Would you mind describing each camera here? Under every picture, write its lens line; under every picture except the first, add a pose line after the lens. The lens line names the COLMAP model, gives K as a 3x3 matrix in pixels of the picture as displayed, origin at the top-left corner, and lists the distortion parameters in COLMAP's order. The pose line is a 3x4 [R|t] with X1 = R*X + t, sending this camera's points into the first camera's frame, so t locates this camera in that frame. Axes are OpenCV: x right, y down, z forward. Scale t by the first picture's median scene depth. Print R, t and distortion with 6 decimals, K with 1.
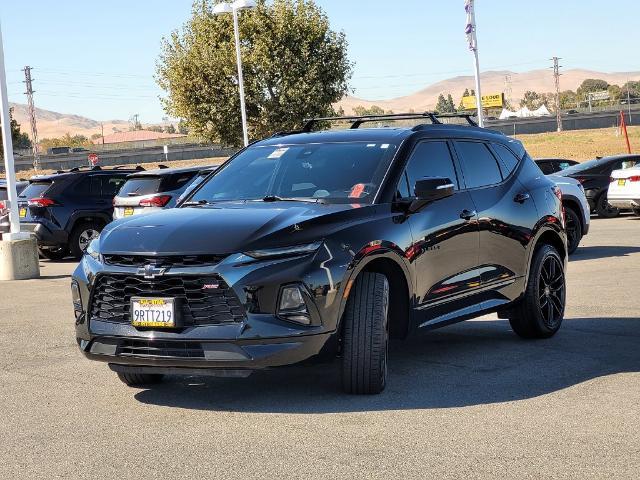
lens RADIAL K [[1410.5, 0, 320.3], [0, 1410.5, 240.4], [0, 0, 1]] dist [0.004437, 0.000000]
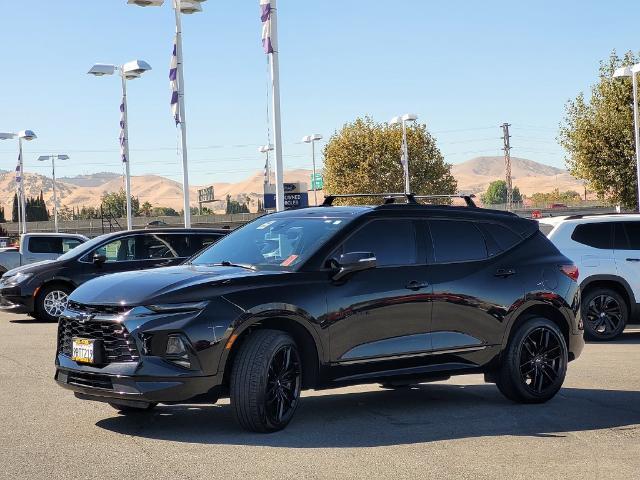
lens RADIAL K [[1410.5, 0, 319.4], [0, 1410.5, 239.5], [0, 0, 1]] dist [0.004437, 0.000000]
pose [[0.944001, 0.038639, -0.327673, 0.477749], [-0.051891, 0.998147, -0.031794, -0.017734], [0.325837, 0.047017, 0.944256, -0.112642]]
